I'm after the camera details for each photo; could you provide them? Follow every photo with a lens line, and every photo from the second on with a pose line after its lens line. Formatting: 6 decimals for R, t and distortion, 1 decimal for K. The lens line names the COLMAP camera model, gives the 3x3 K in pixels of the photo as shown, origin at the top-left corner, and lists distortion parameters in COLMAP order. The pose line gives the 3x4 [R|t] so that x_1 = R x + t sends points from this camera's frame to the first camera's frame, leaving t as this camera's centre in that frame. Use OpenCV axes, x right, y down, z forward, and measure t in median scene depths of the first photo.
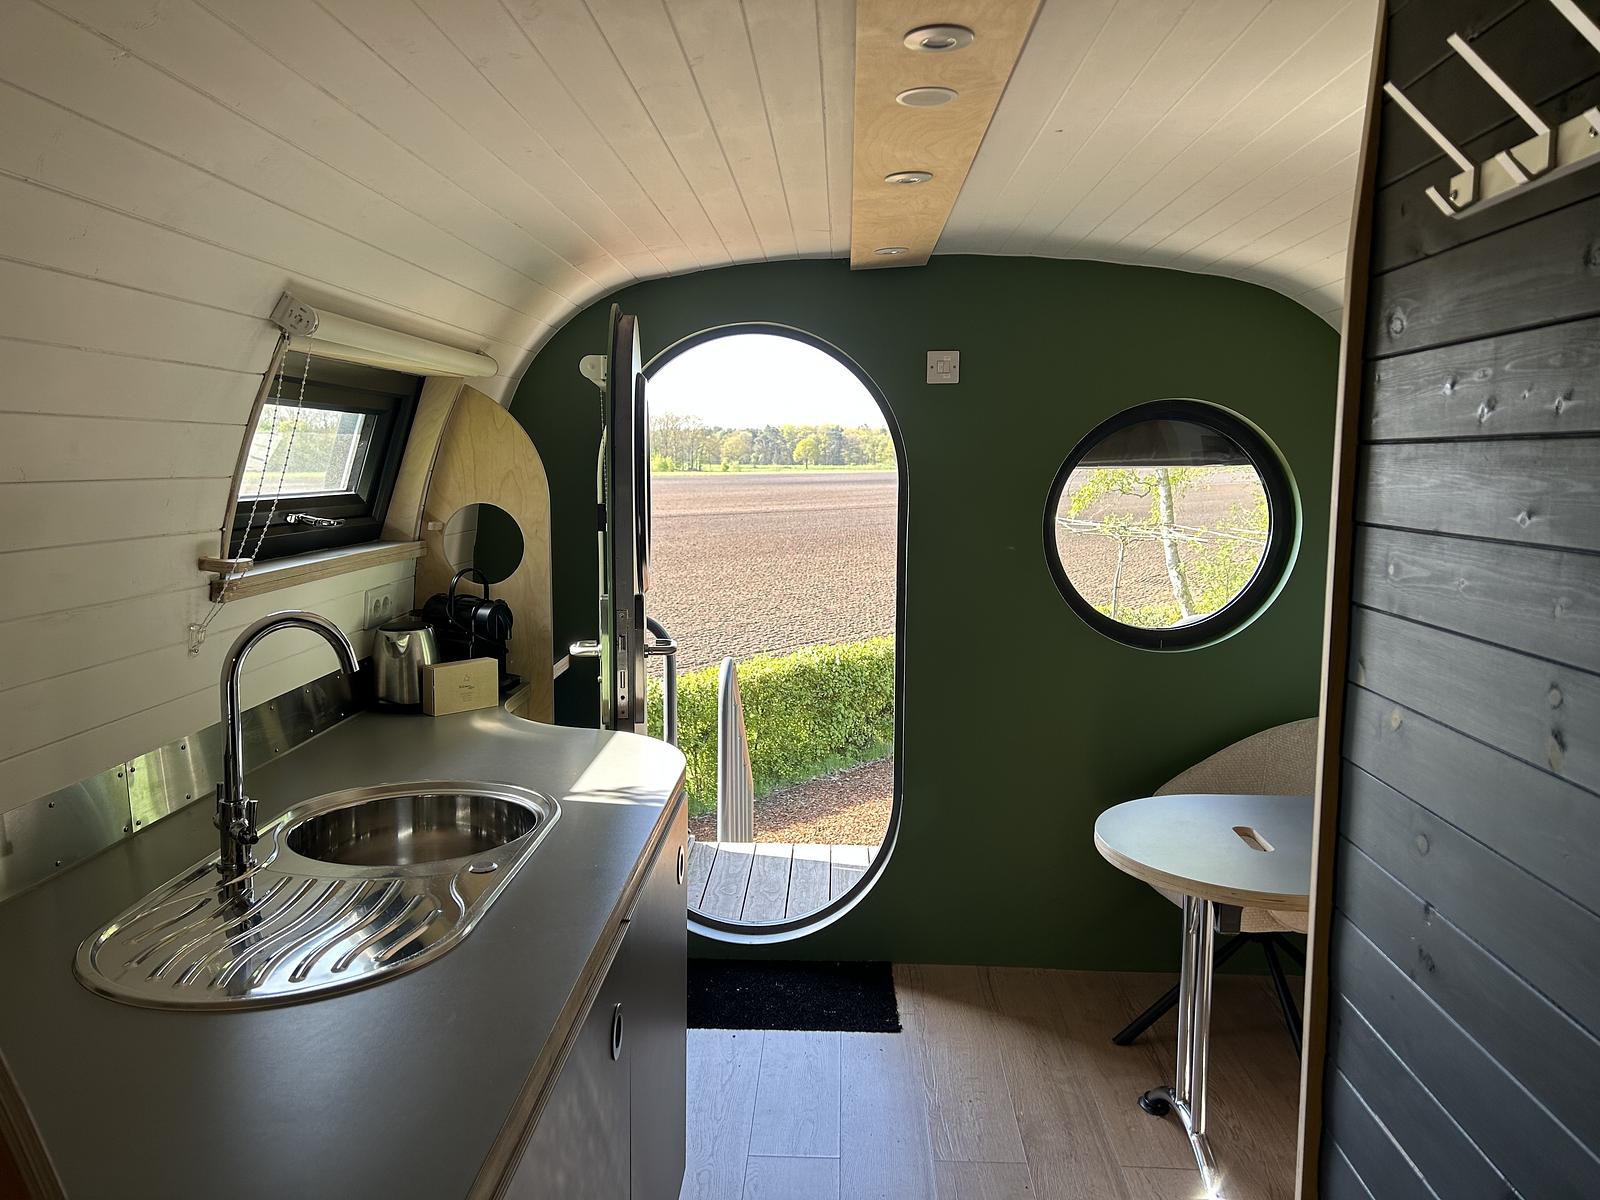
lens RADIAL K [[1230.1, 0, 800.0], [0, 1230.1, 600.0], [0, 0, 1]] dist [0.067906, -0.058135]
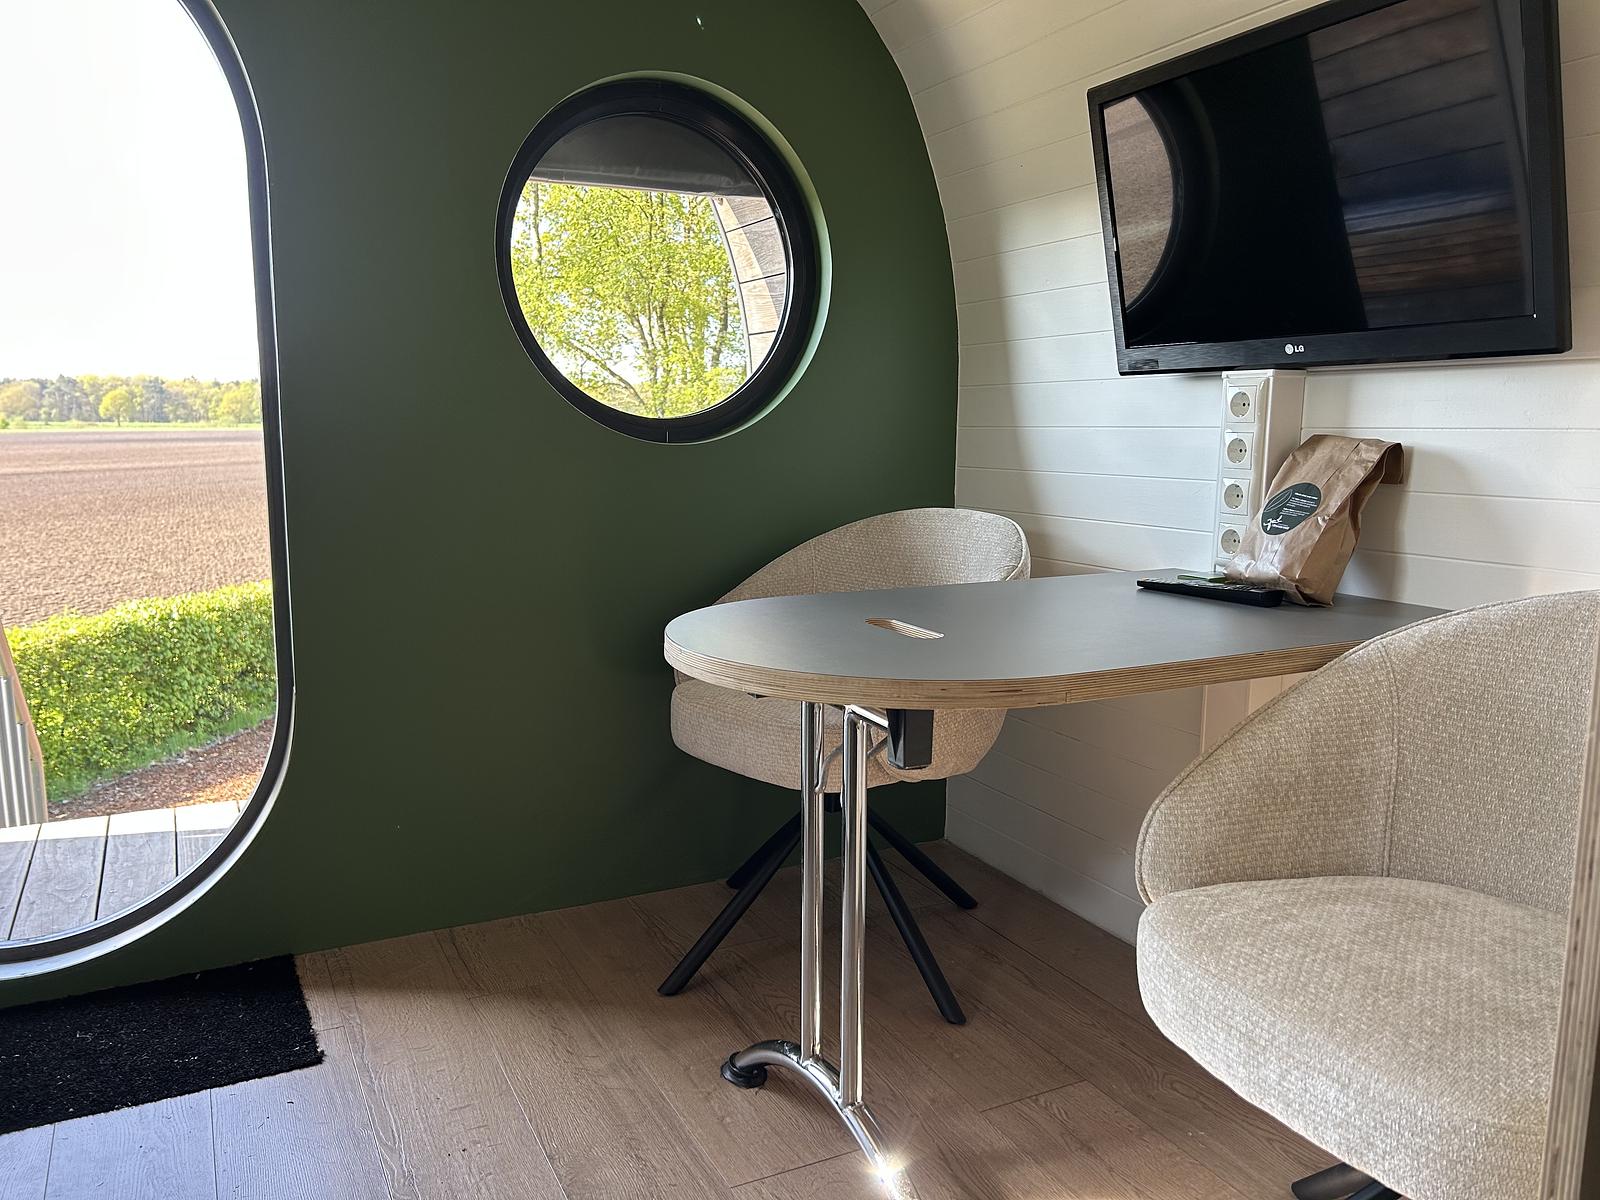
lens RADIAL K [[1230.1, 0, 800.0], [0, 1230.1, 600.0], [0, 0, 1]] dist [0.067906, -0.058135]
pose [[0.877730, -0.072863, 0.473582, 0.004216], [0.060649, 0.997315, 0.041036, 0.032457], [-0.475301, -0.007296, 0.879793, 0.101725]]
